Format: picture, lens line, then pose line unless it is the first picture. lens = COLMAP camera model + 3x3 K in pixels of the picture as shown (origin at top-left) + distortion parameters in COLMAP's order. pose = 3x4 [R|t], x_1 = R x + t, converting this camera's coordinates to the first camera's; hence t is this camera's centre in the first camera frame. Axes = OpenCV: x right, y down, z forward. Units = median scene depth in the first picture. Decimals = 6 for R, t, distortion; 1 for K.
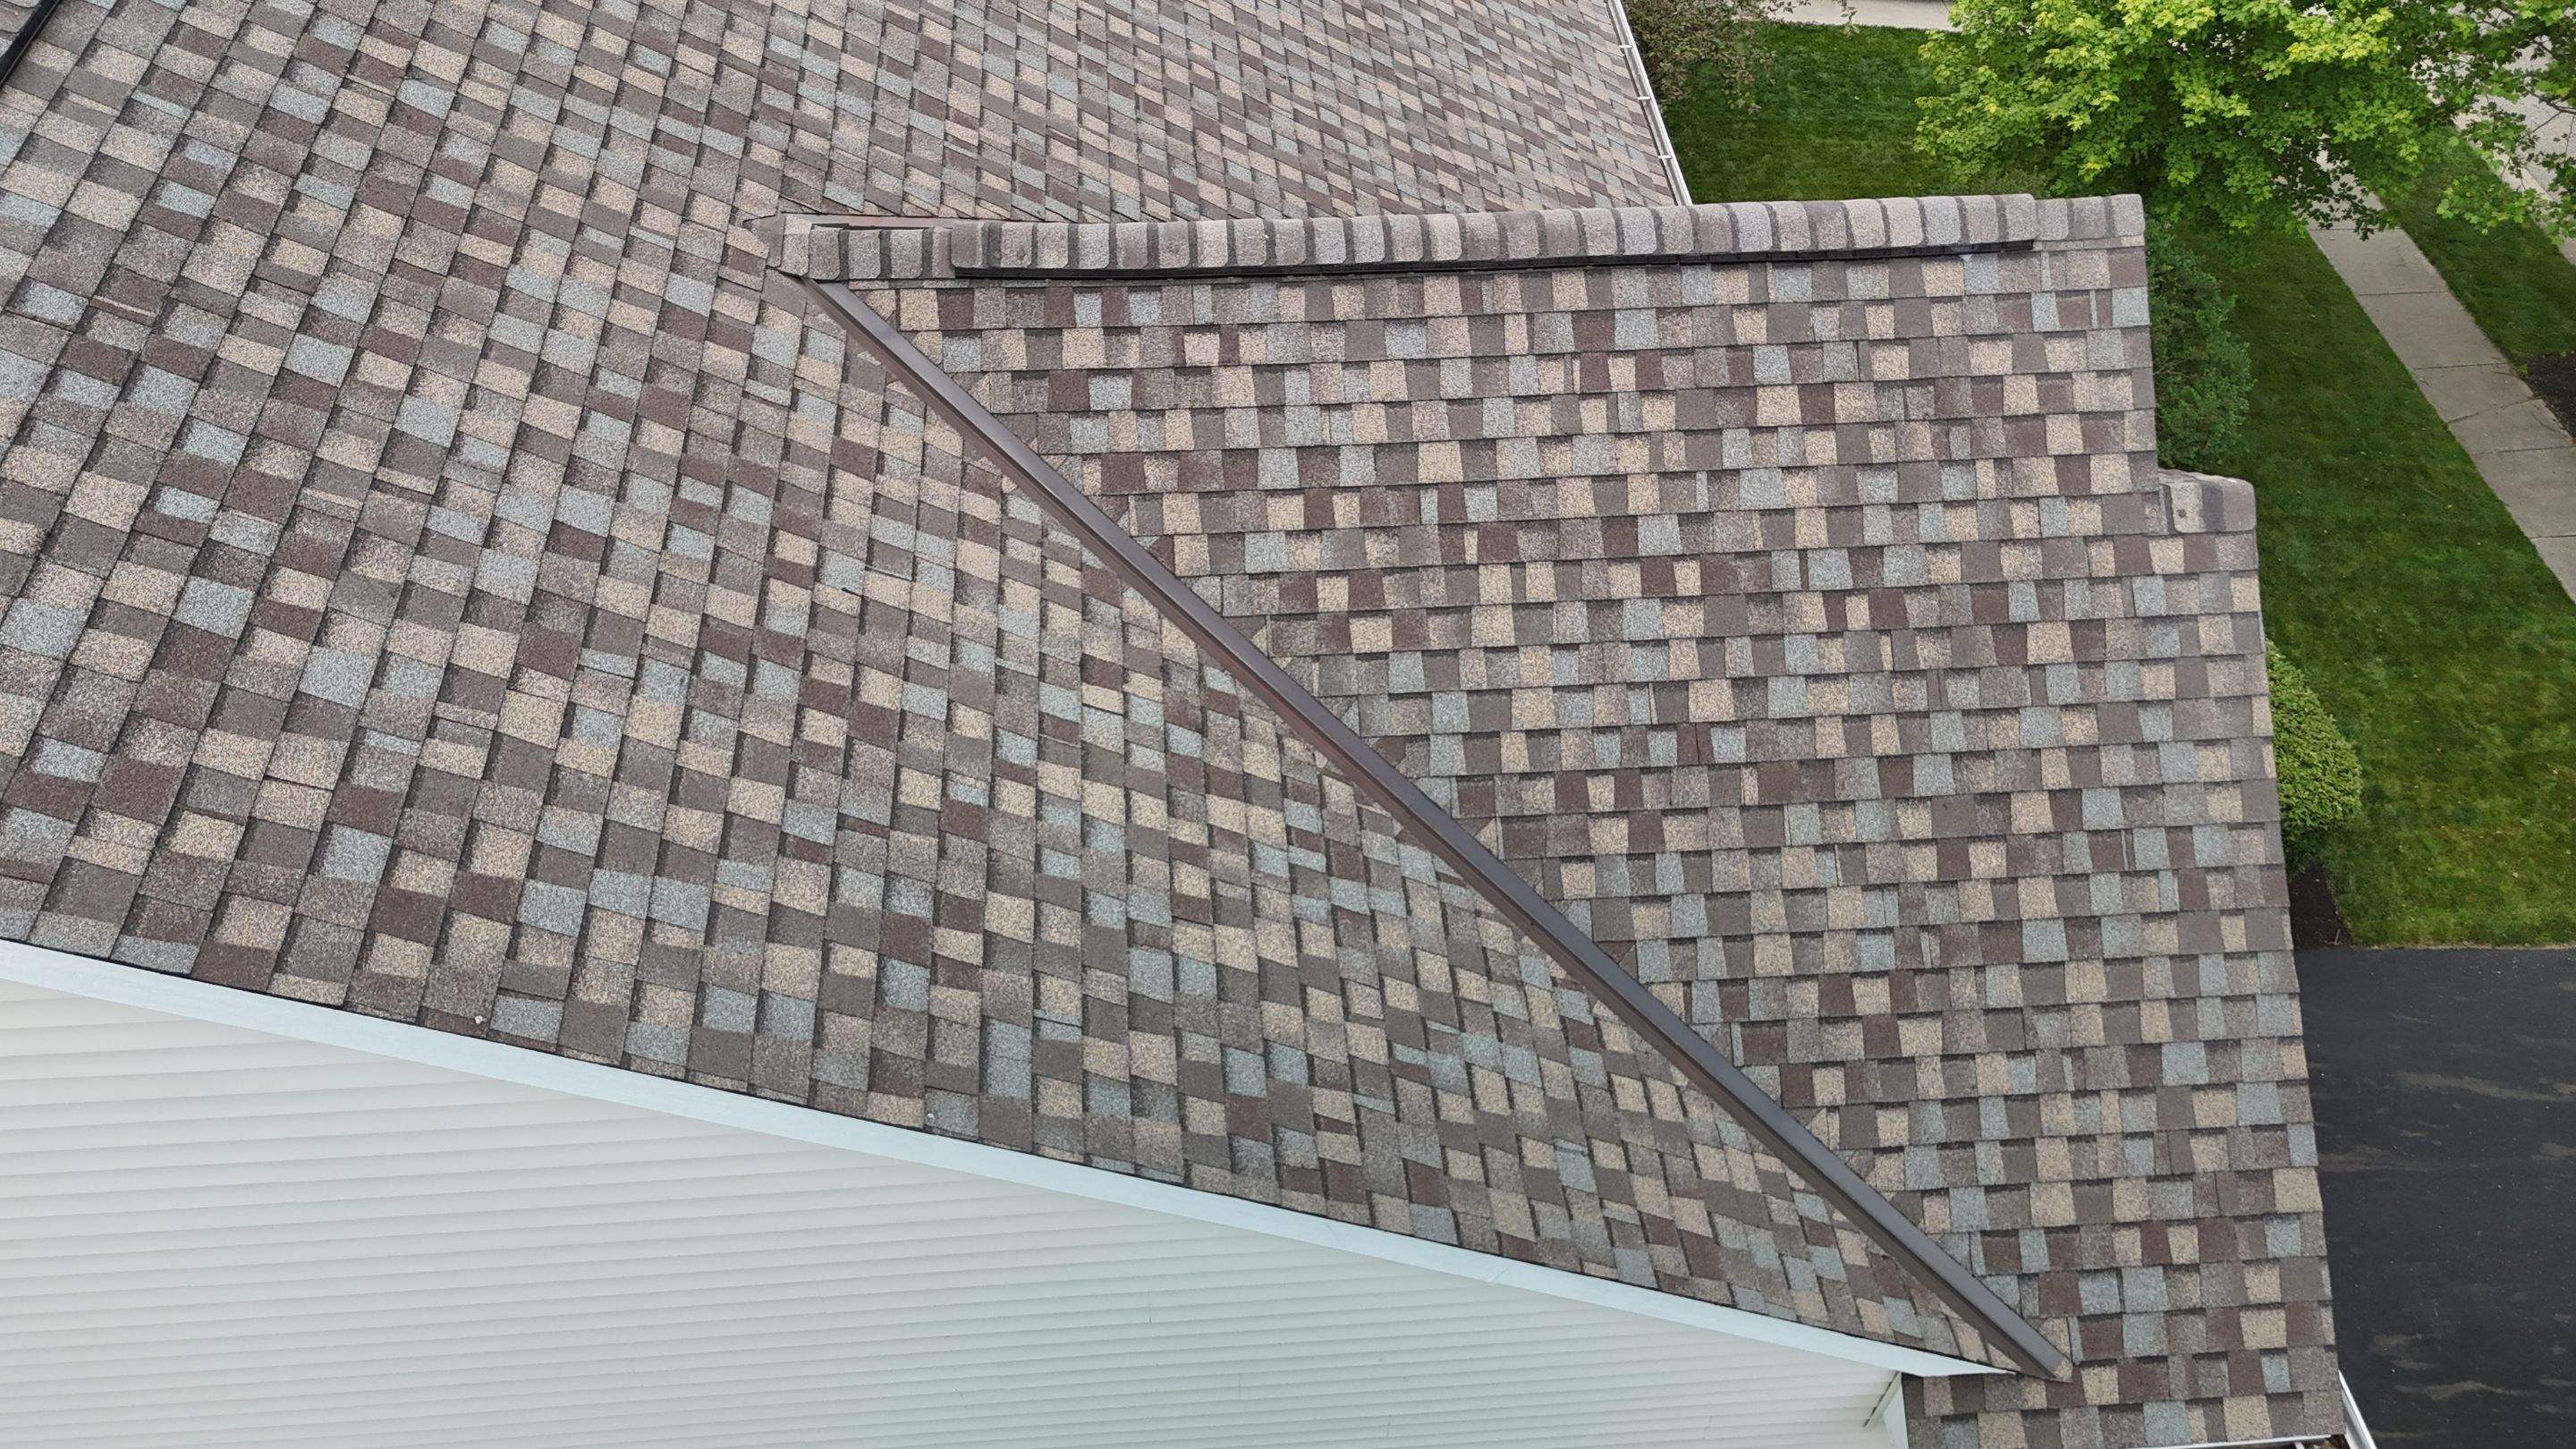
lens RADIAL K [[1862.4, 0, 1280.0], [0, 1862.4, 729.5], [0, 0, 1]] dist [0.111946, -0.148959]
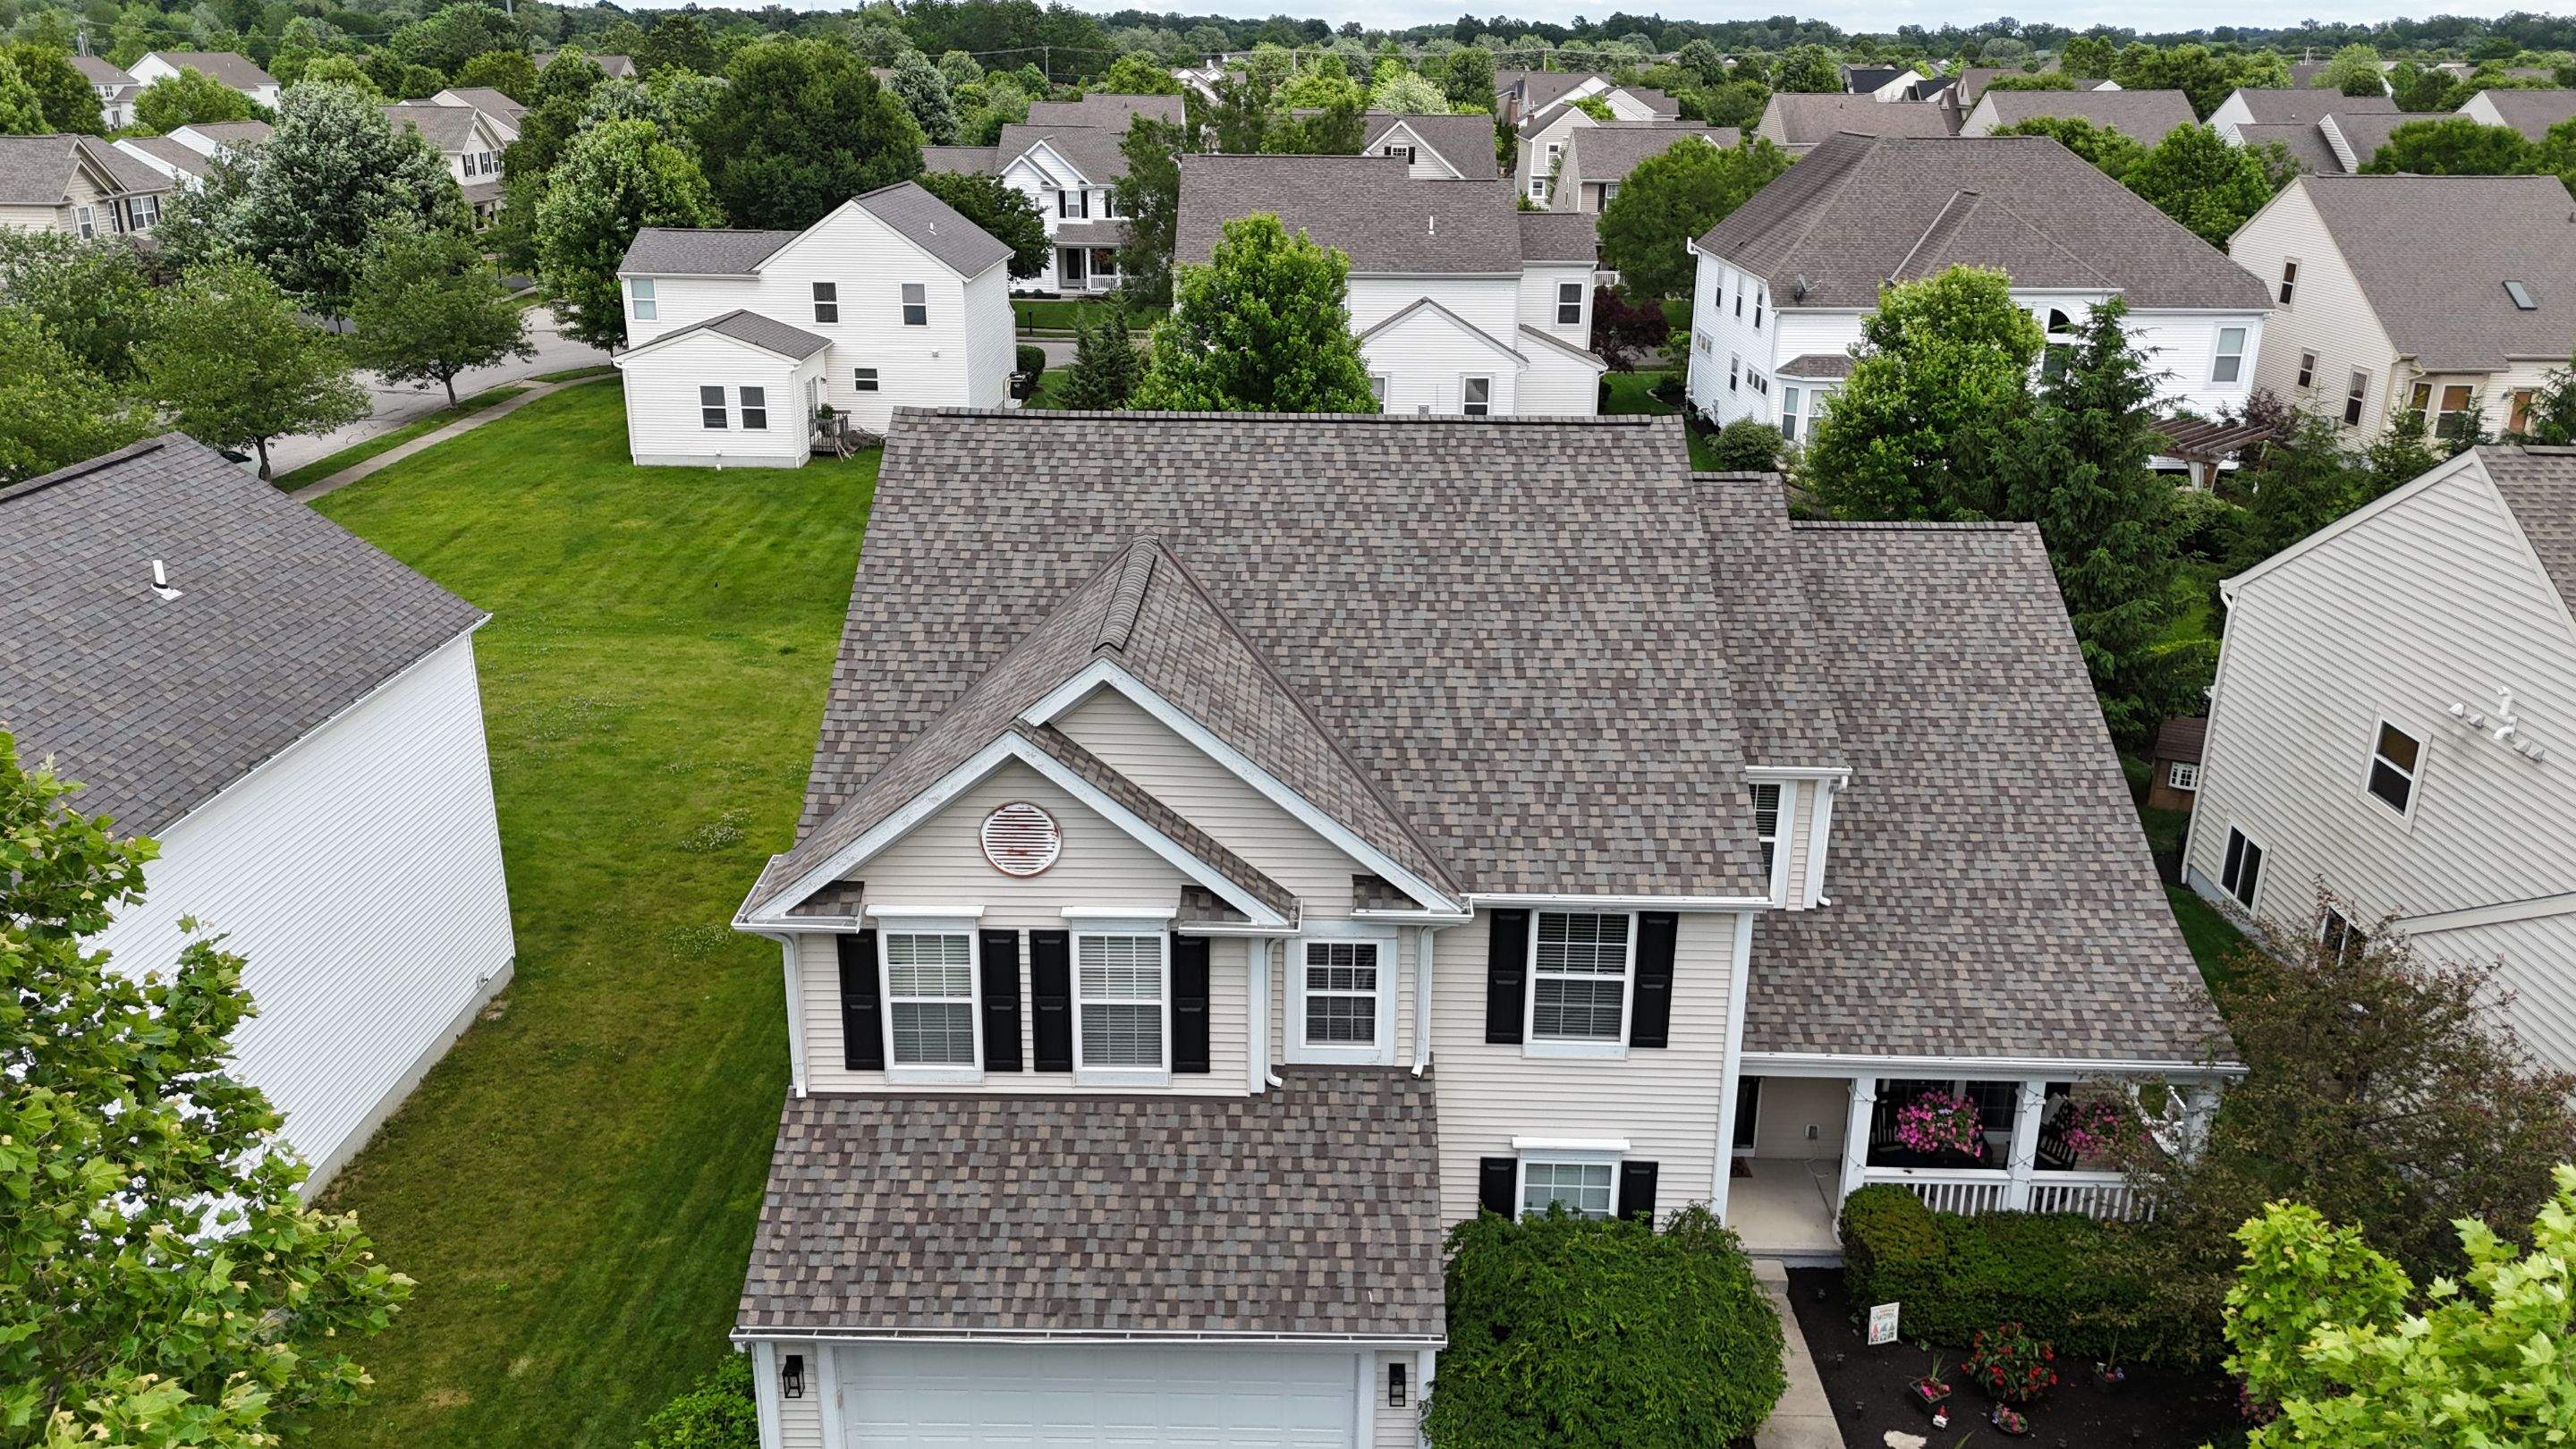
lens RADIAL K [[1880.3, 0, 1286.8], [0, 1880.3, 720.7], [0, 0, 1]] dist [0.186627, -0.401101]
pose [[-0.084063, 0.314474, -0.945537, 3.287543], [-0.758731, 0.594922, 0.265319, -1.248709], [0.645957, 0.739712, 0.188590, 0.822007]]
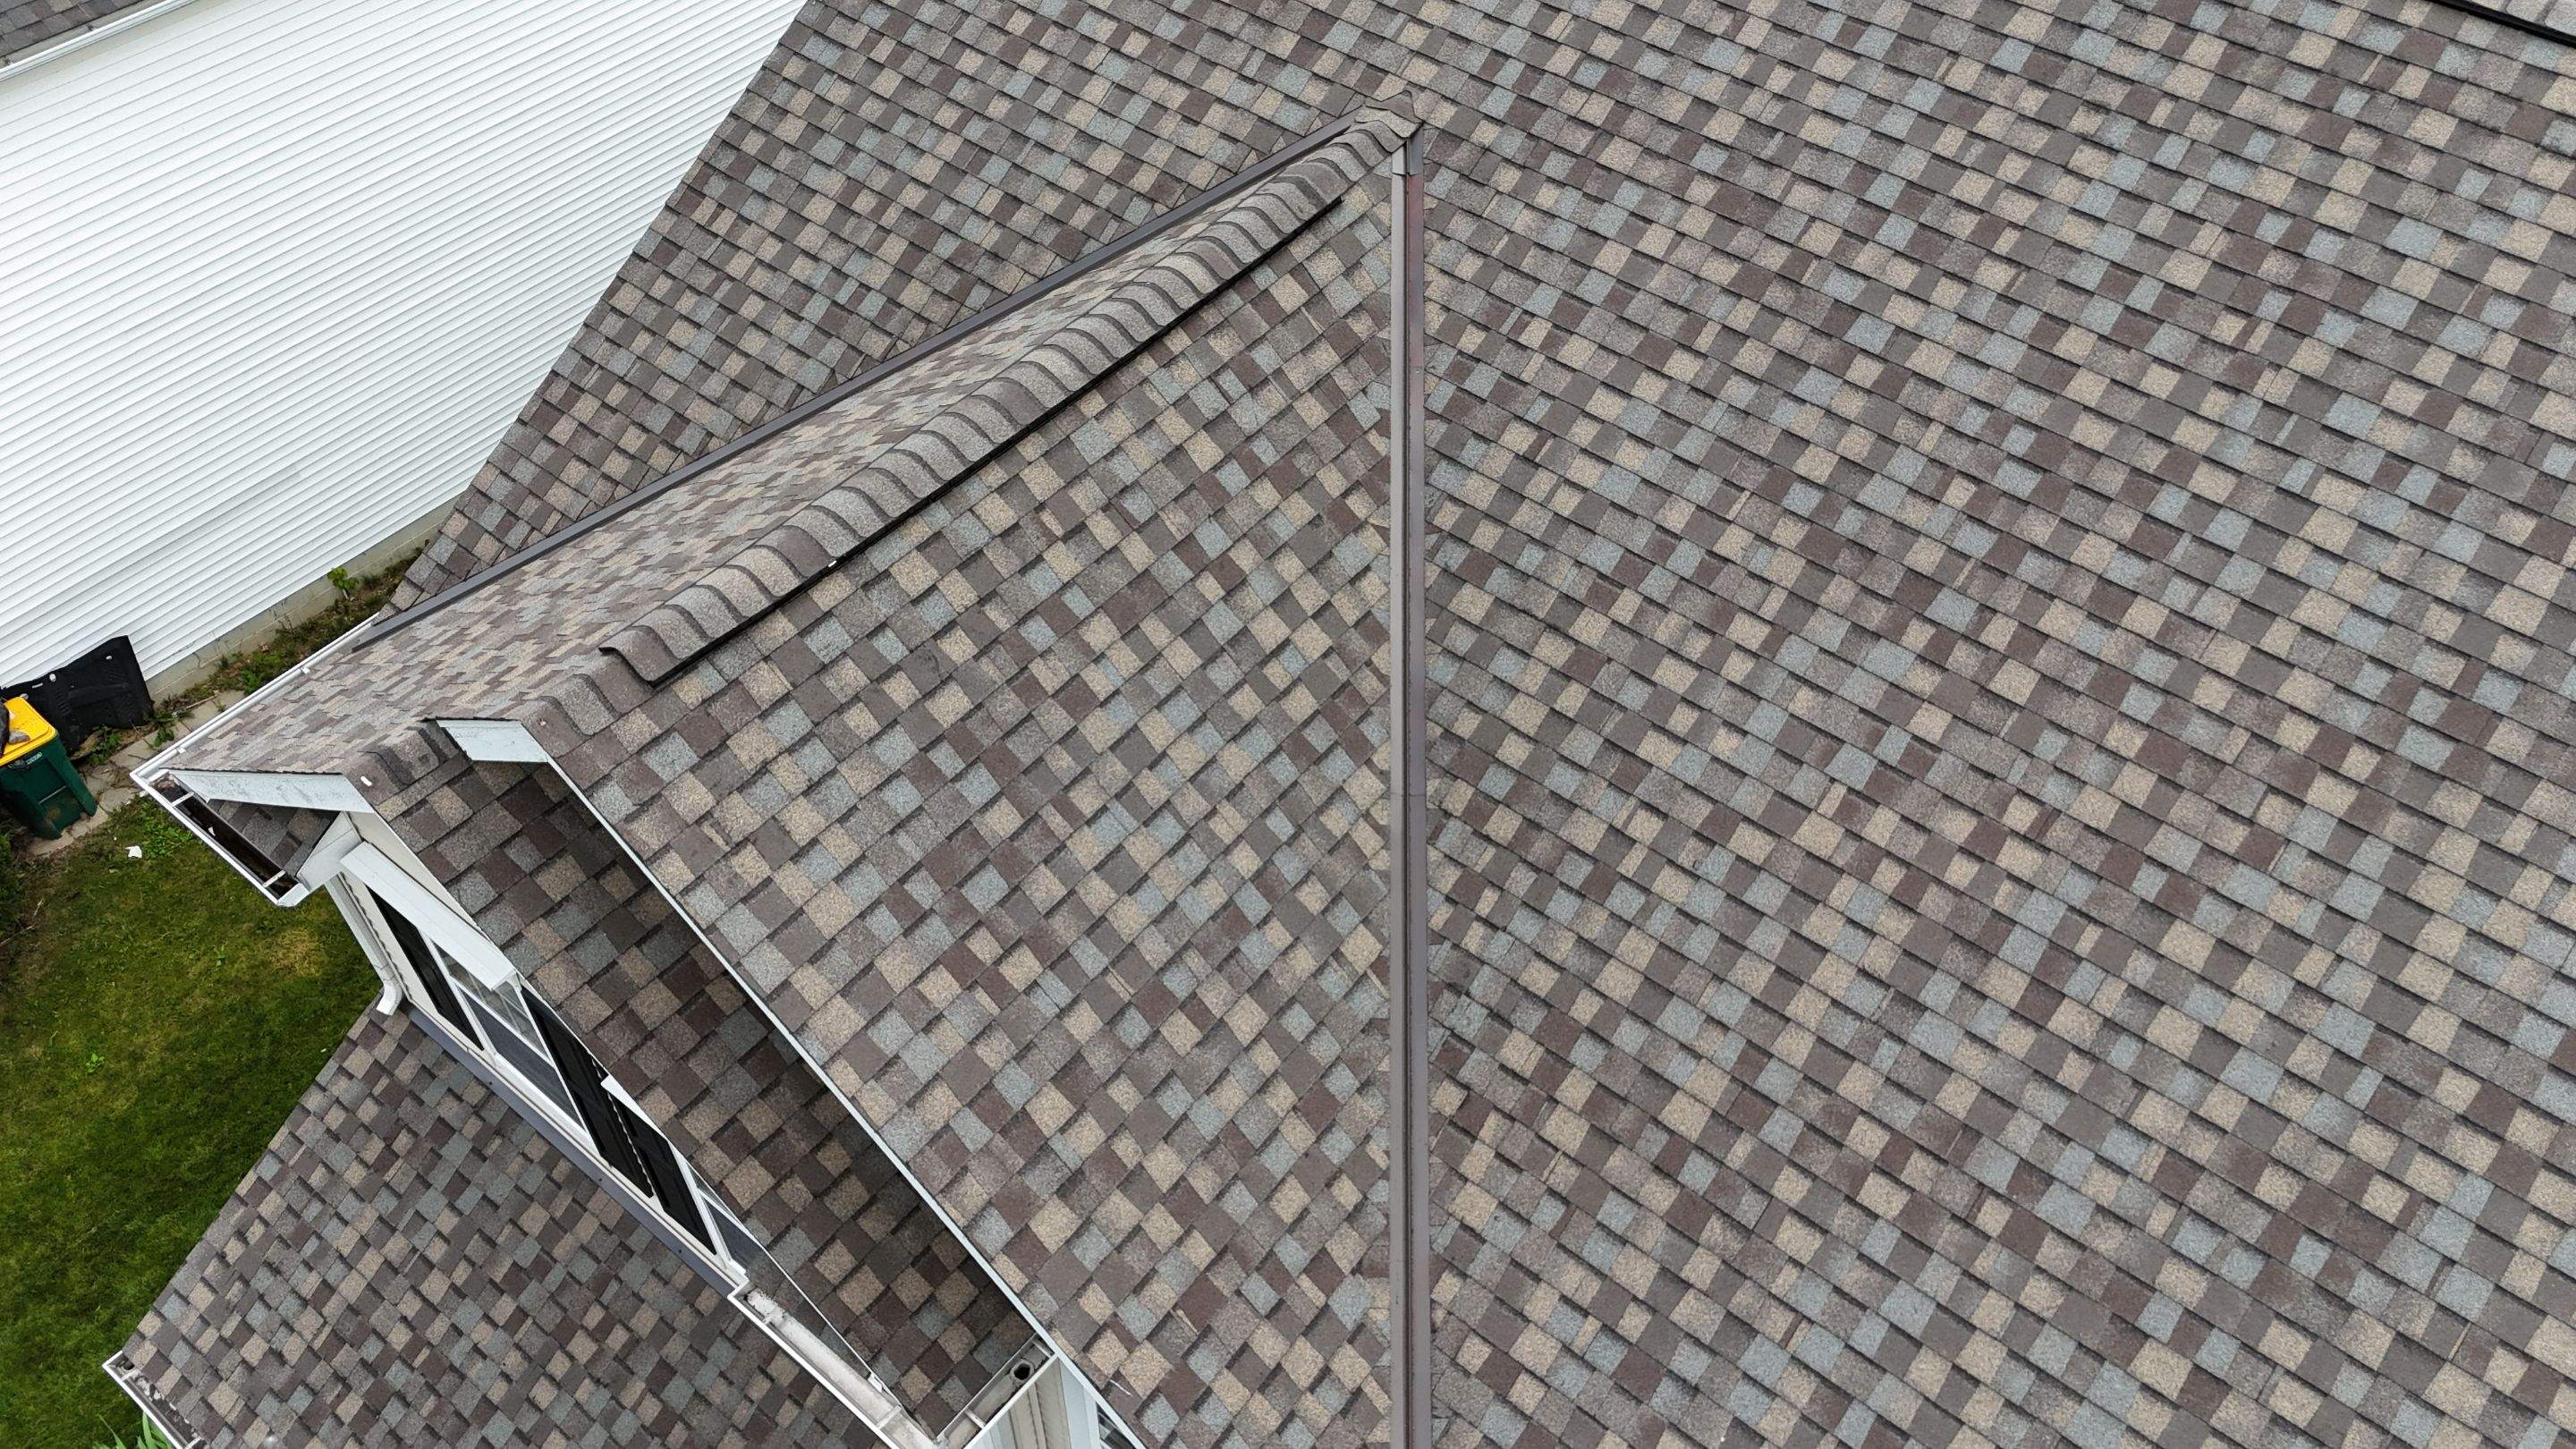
lens RADIAL K [[1889.6, 0, 1285.3], [0, 1889.6, 712.7], [0, 0, 1]] dist [0.074826, -0.059583]
pose [[-0.671843, 0.536729, -0.510440, 0.750816], [-0.580325, 0.046802, 0.813039, -1.383432], [0.460271, 0.842456, 0.280033, 1.013009]]
